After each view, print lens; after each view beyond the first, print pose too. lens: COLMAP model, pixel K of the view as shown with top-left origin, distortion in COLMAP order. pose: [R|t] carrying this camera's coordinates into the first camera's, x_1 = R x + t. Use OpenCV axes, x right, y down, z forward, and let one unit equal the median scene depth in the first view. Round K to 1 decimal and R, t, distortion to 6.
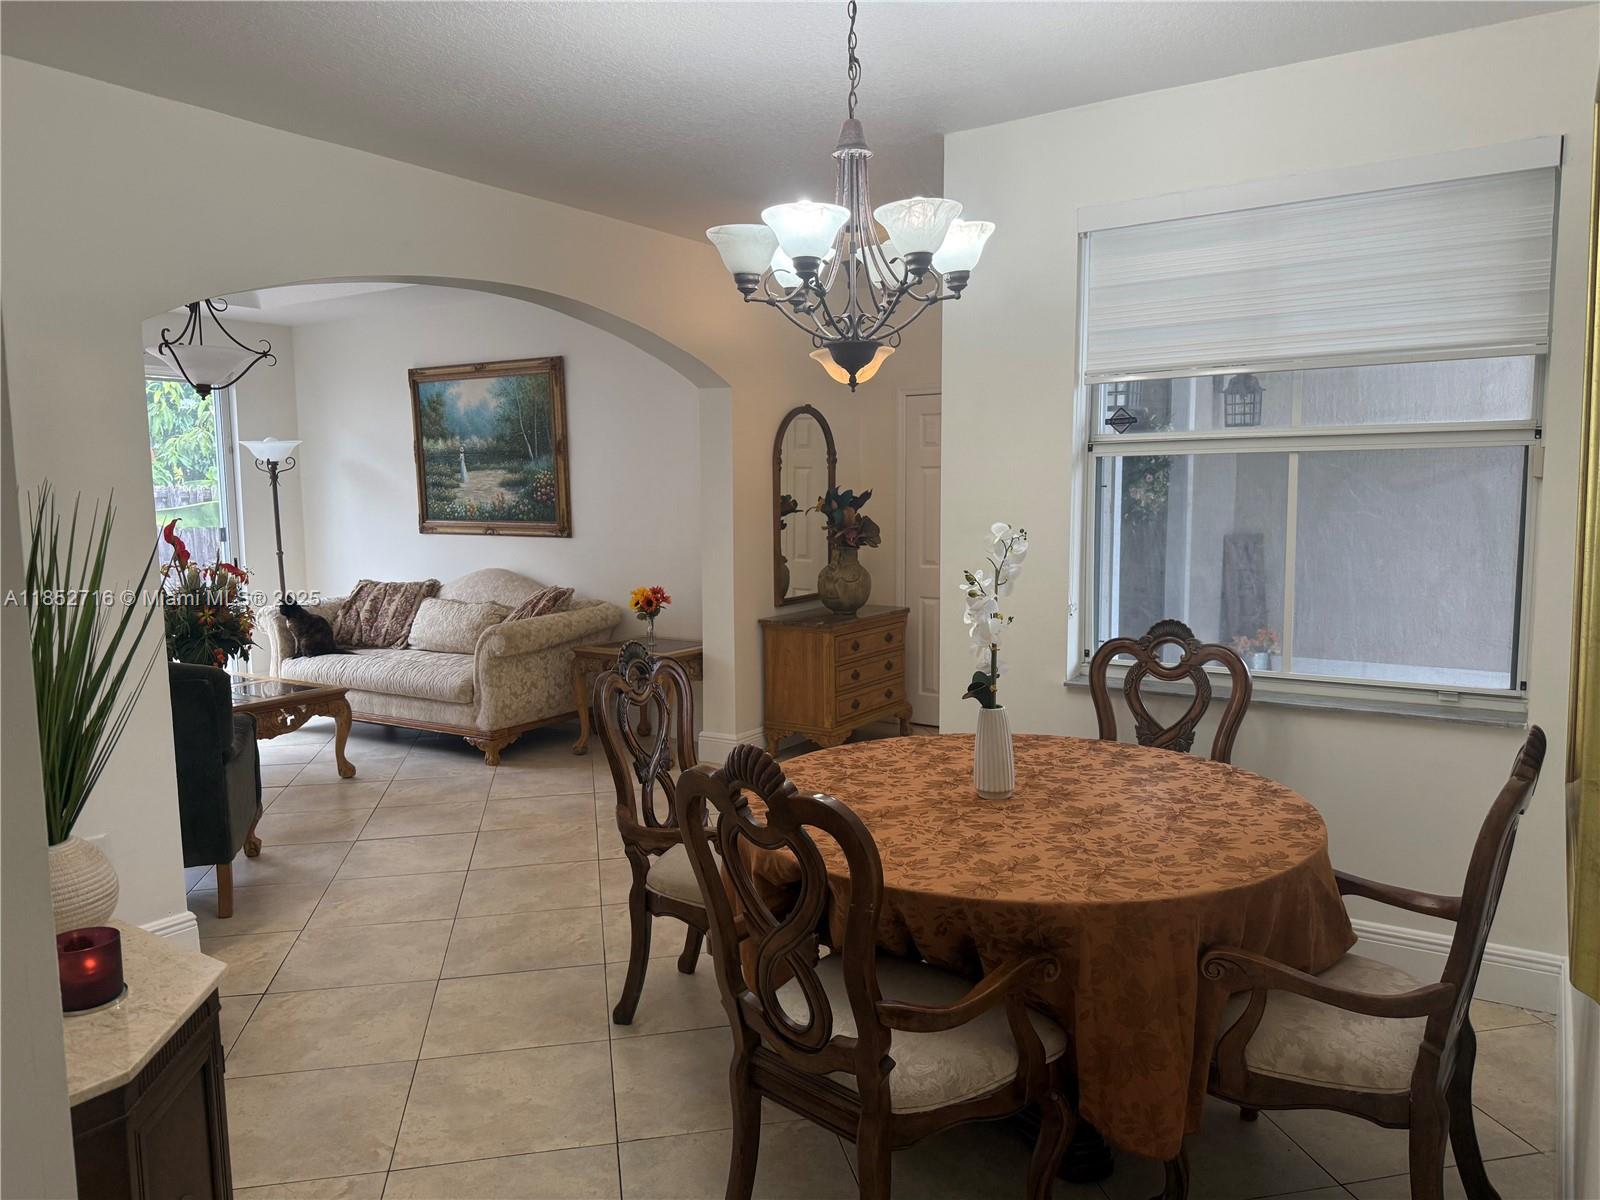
lens RADIAL K [[1125.5, 0, 796.9], [0, 1125.5, 607.5], [0, 0, 1]] dist [0.189665, -0.382163]
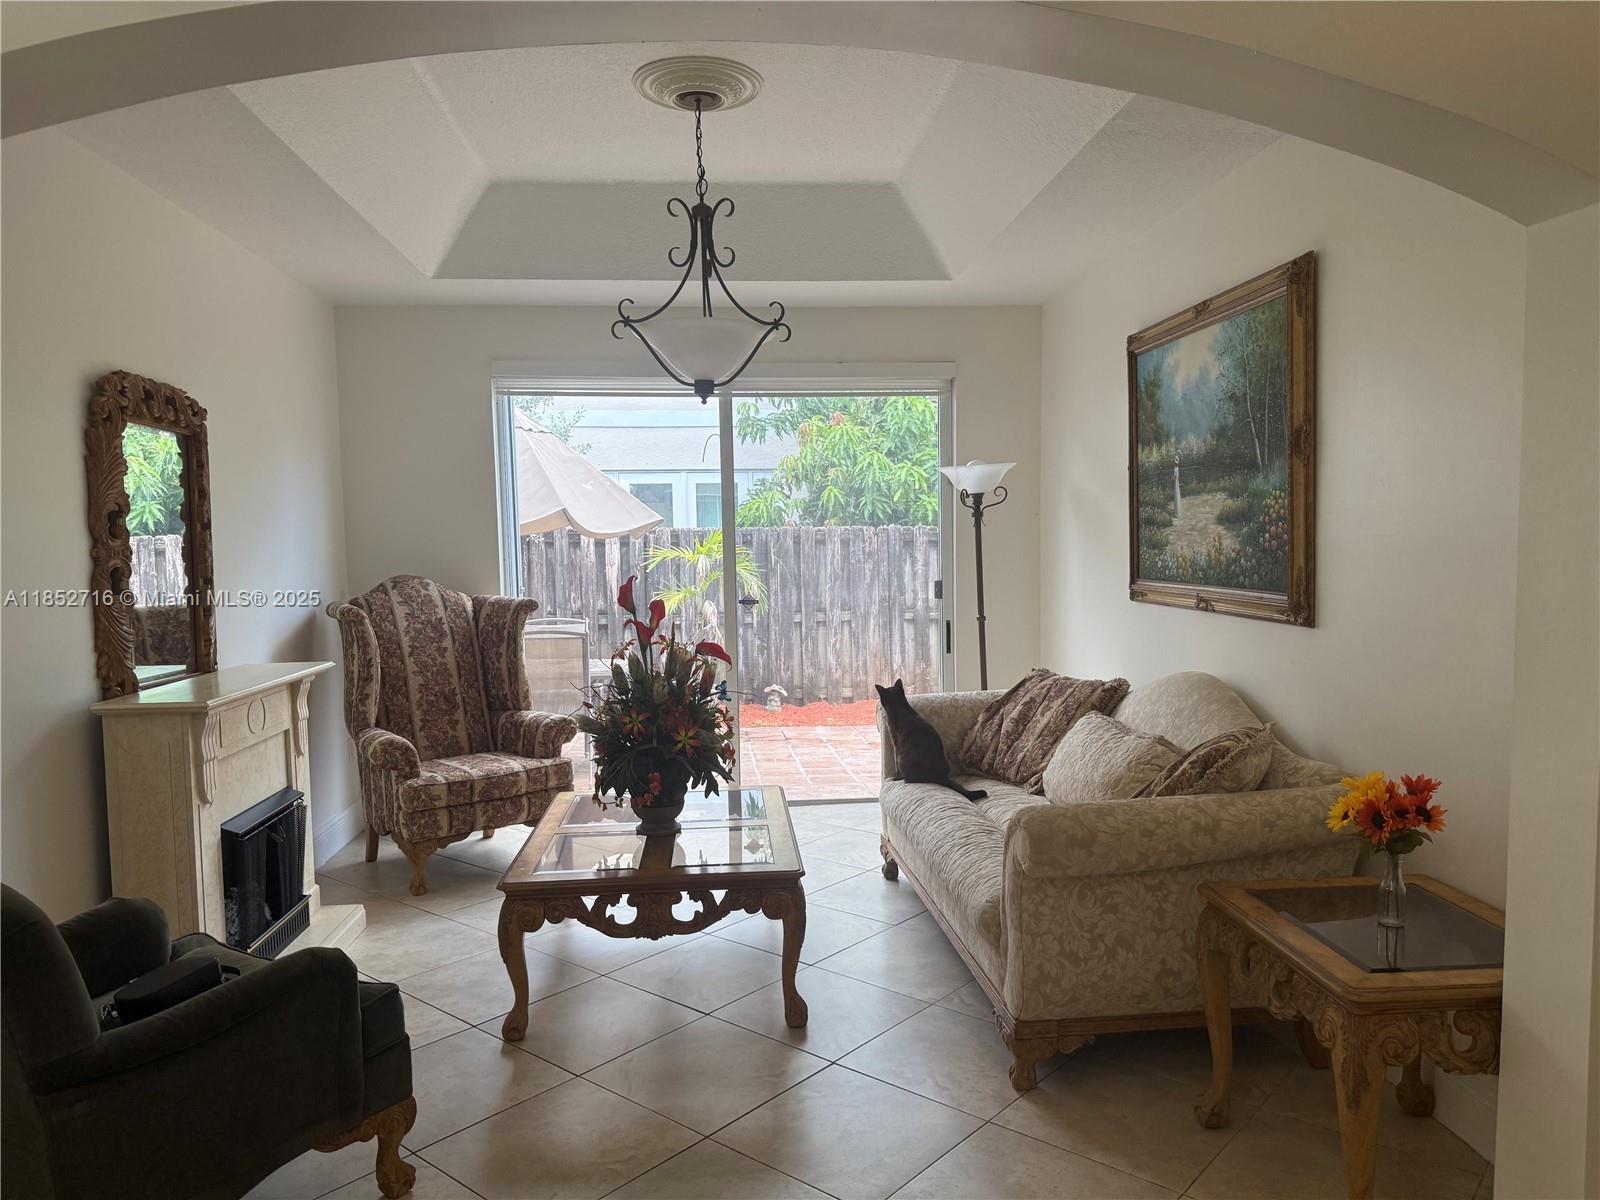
lens RADIAL K [[1125.5, 0, 796.9], [0, 1125.5, 607.5], [0, 0, 1]] dist [0.189665, -0.382163]
pose [[0.625165, 0.051647, -0.778782, 0.041263], [-0.077188, 0.997008, 0.004157, -0.053879], [0.776666, 0.057514, 0.627281, 0.512813]]
